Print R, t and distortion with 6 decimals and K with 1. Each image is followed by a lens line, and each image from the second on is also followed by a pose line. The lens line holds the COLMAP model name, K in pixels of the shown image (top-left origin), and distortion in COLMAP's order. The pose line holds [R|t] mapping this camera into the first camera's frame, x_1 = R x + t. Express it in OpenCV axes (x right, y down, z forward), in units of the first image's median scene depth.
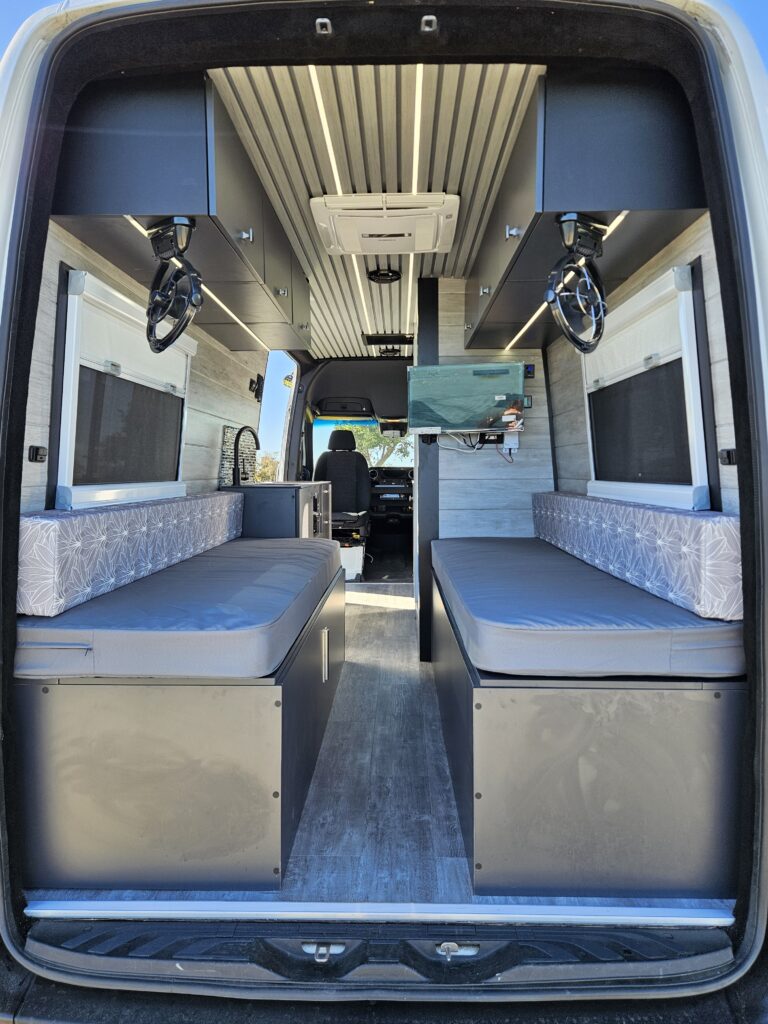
lens RADIAL K [[696.1, 0, 380.6], [0, 696.1, 504.3], [0, 0, 1]] dist [0.078298, -0.061769]
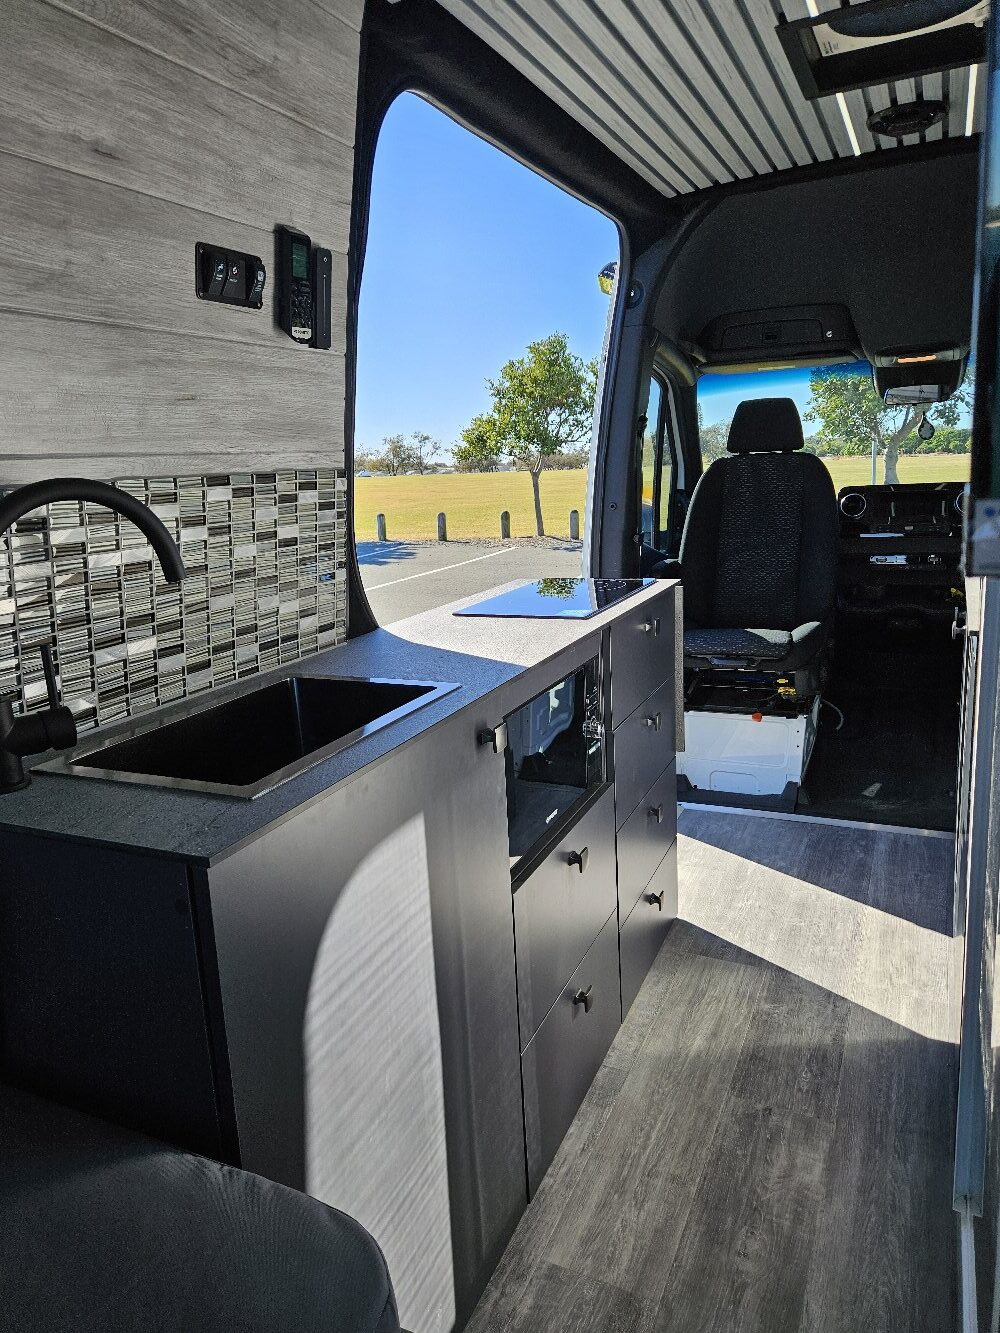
lens RADIAL K [[906.2, 0, 495.6], [0, 906.2, 656.5], [0, 0, 1]] dist [0.078298, -0.061769]
pose [[0.914955, 0.040254, -0.401544, 0.032428], [0.032864, 0.984275, 0.173557, -0.109487], [0.402216, -0.171994, 0.899244, 0.850064]]
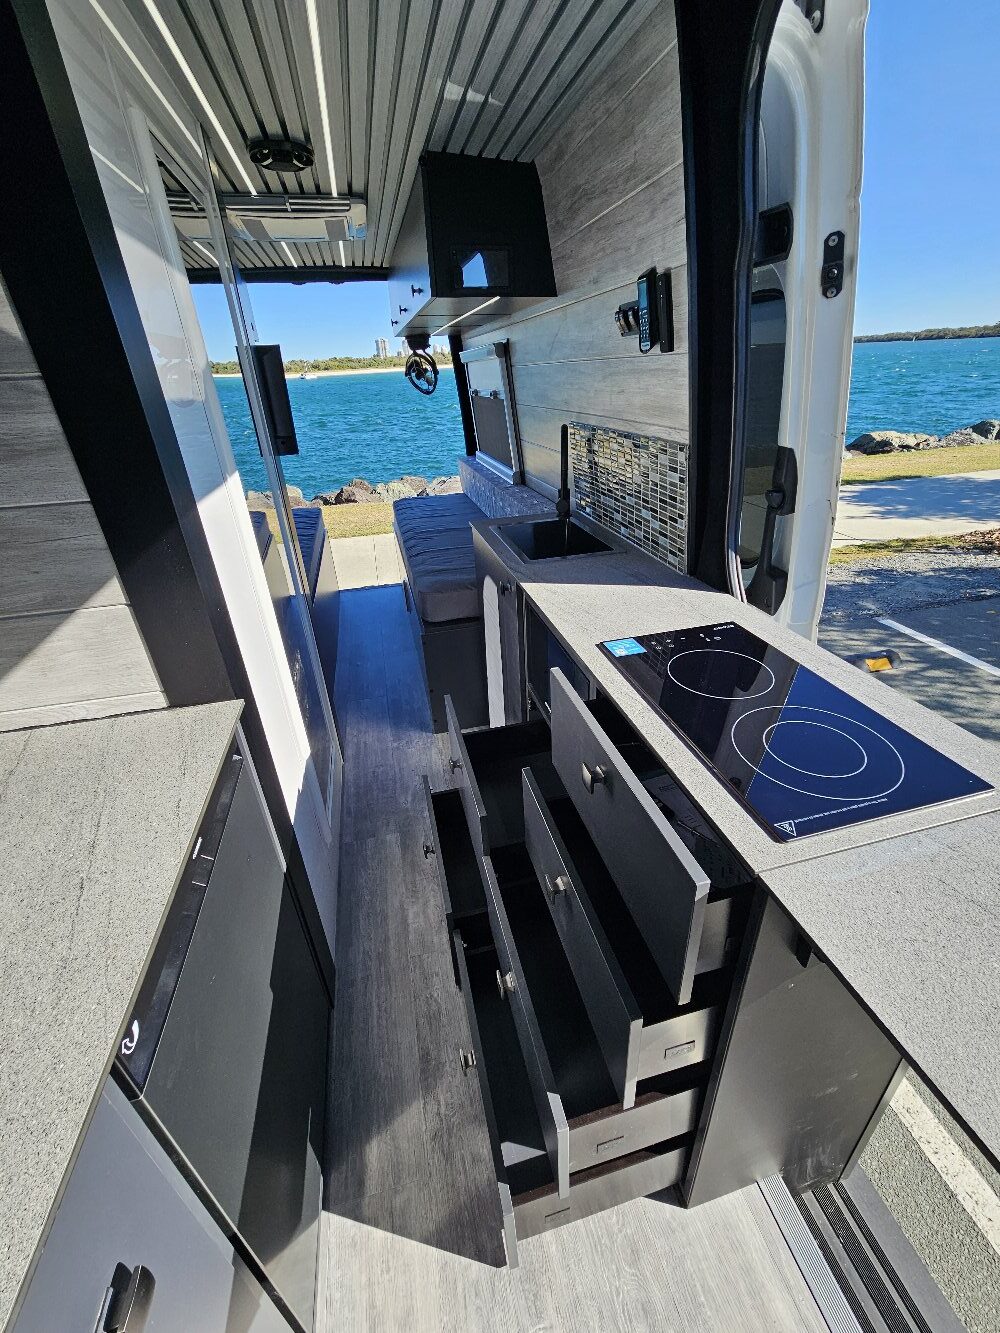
lens RADIAL K [[551.2, 0, 507.3], [0, 551.2, 664.9], [0, 0, 1]] dist [0.002438, 0.000802]
pose [[-0.963397, 0.164860, -0.211395, -0.009057], [0.035201, 0.859518, 0.509891, -0.187621], [0.265759, 0.483786, -0.833860, 1.564336]]
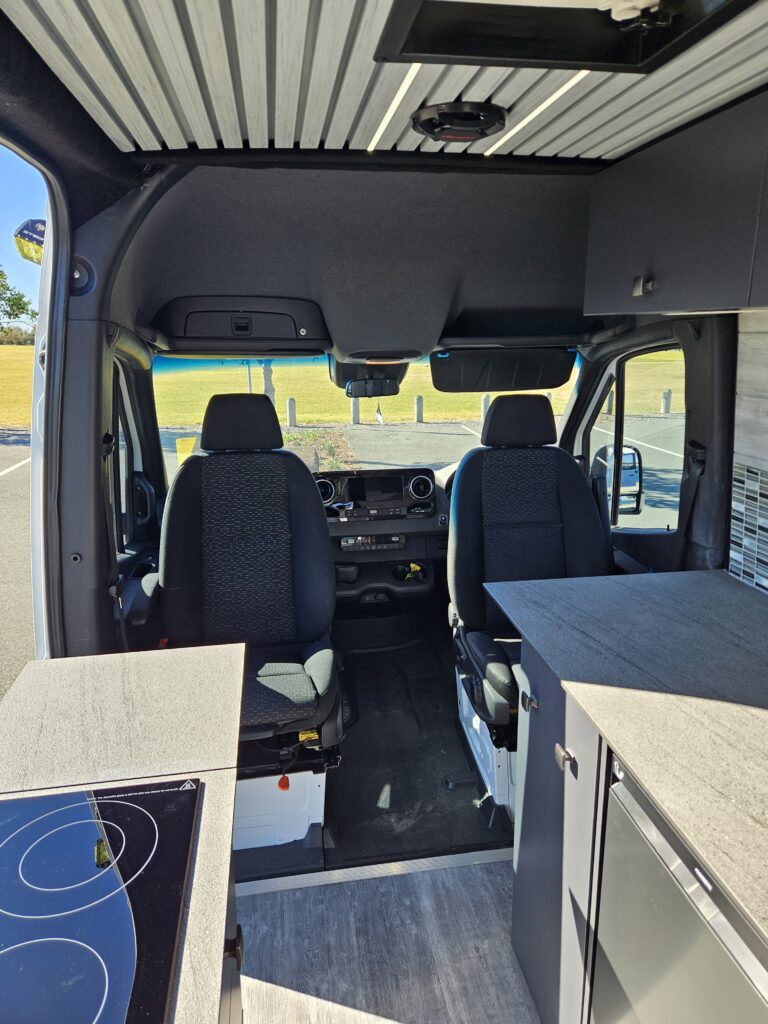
lens RADIAL K [[688.0, 0, 390.9], [0, 688.0, 510.7], [0, 0, 1]] dist [0.072330, -0.060461]
pose [[0.981439, -0.050302, 0.185058, -0.089107], [0.011292, 0.978470, 0.206079, -0.222291], [-0.191440, -0.200164, 0.960877, 1.191375]]
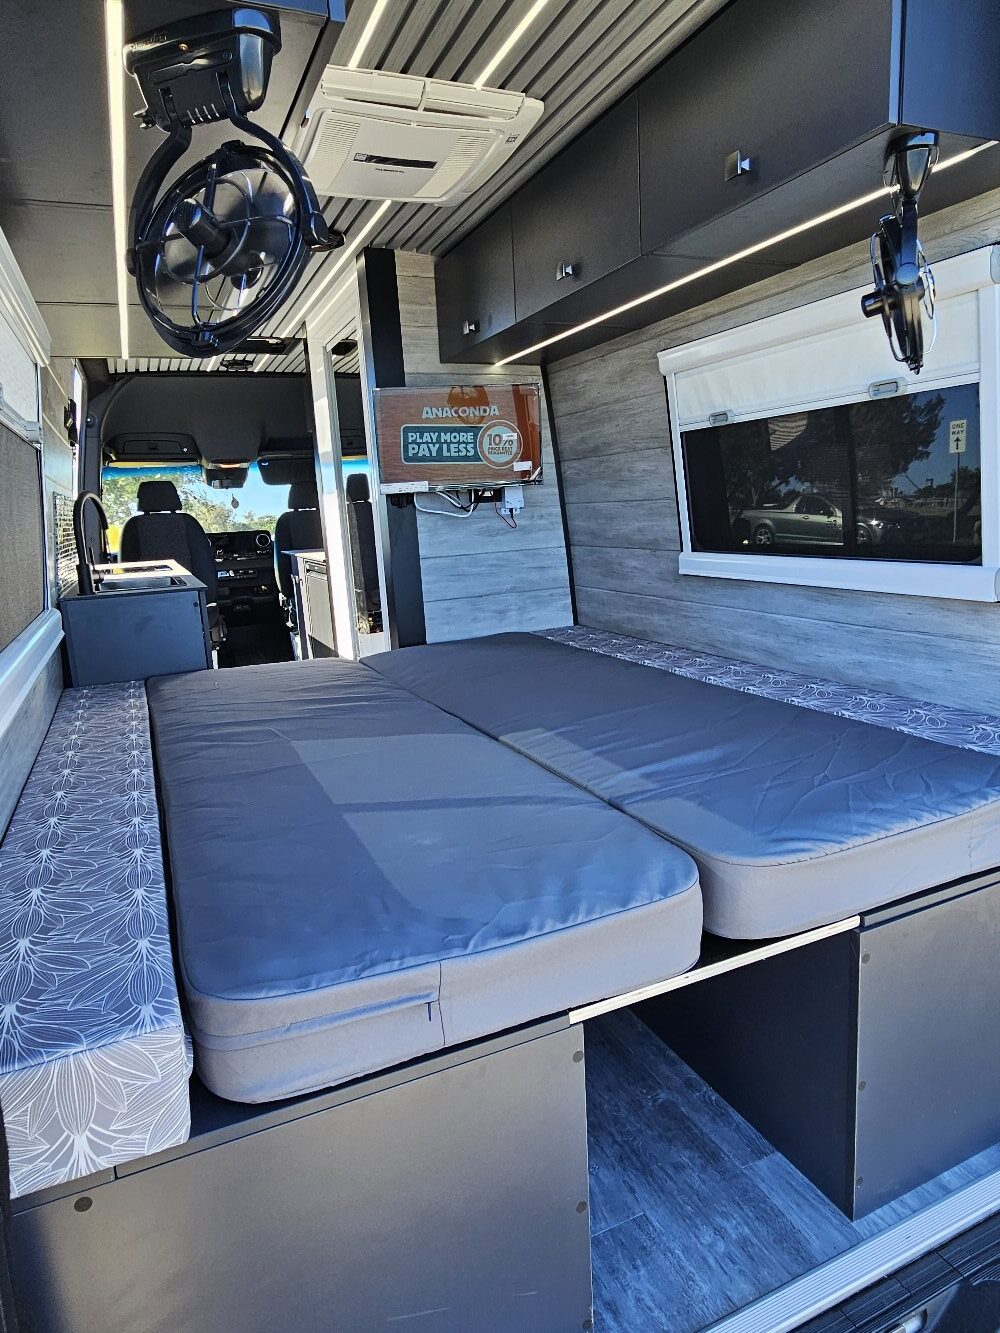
lens RADIAL K [[820.4, 0, 505.9], [0, 820.4, 658.6], [0, 0, 1]] dist [0.006973, -0.003083]
pose [[0.900062, -0.126709, 0.416934, -0.188774], [0.074029, 0.987345, 0.140248, -0.045315], [-0.429428, -0.095366, 0.898052, 0.227479]]
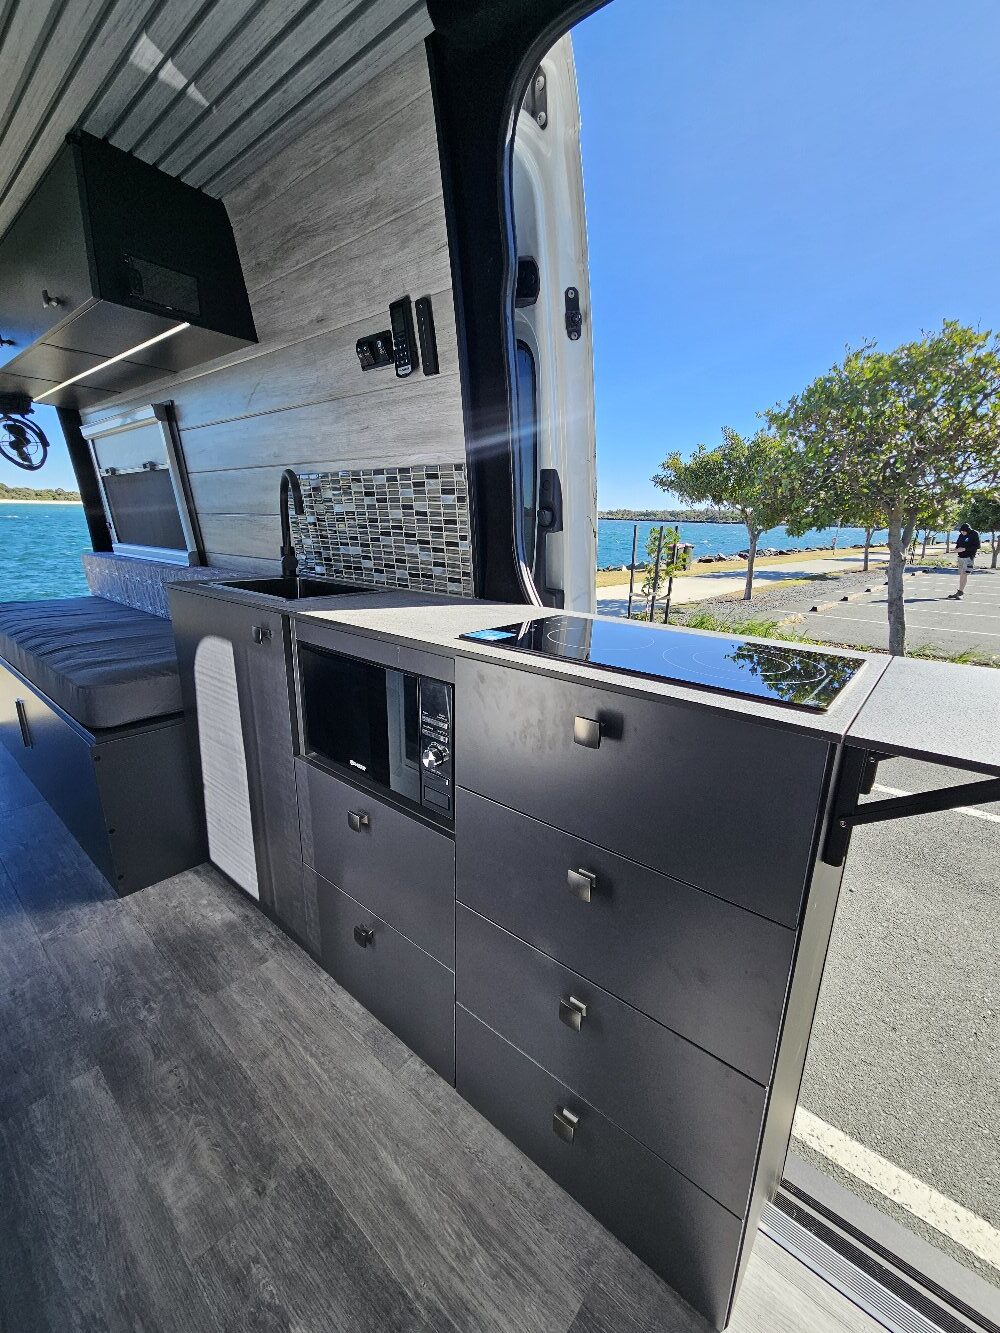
lens RADIAL K [[551.2, 0, 507.3], [0, 551.2, 664.9], [0, 0, 1]] dist [0.002438, 0.000802]
pose [[-0.621703, 0.187094, -0.760579, 0.057708], [-0.055800, 0.958005, 0.281270, -0.102268], [0.781263, 0.217306, -0.585155, 1.489275]]
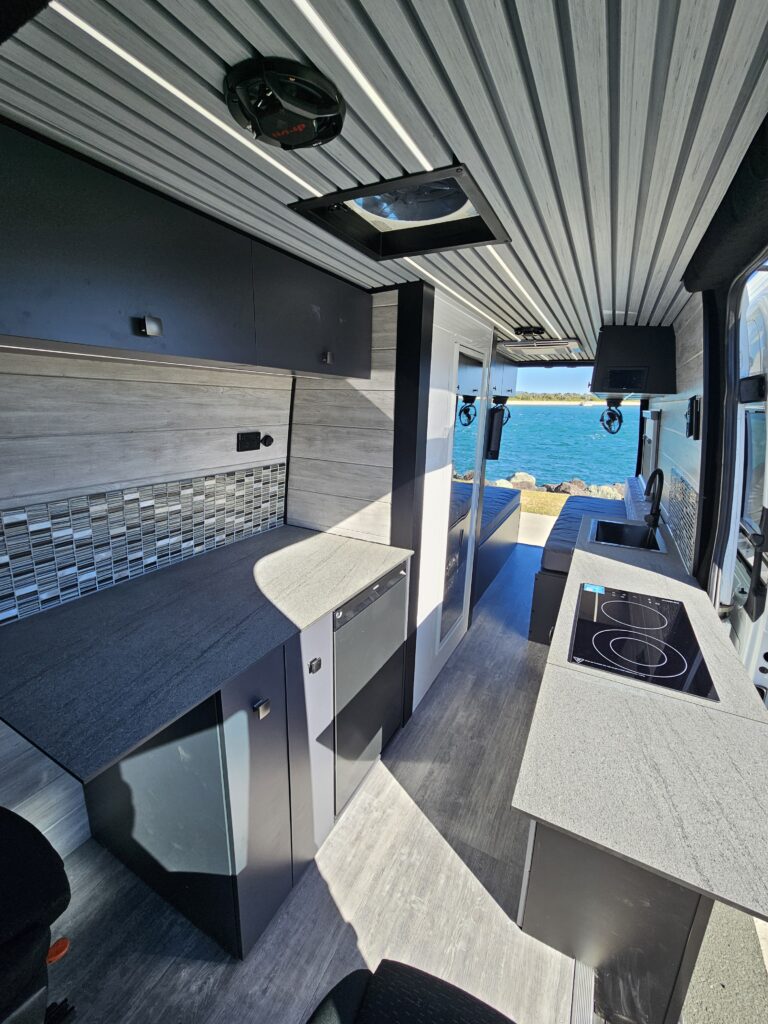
lens RADIAL K [[421.0, 0, 384.0], [0, 421.0, 512.0], [0, 0, 1]] dist [0.001107, 0.000263]
pose [[-0.896373, -0.130290, 0.423721, -0.113762], [-0.001017, 0.956435, 0.291942, -0.231994], [-0.443299, 0.261258, -0.857456, 1.748291]]
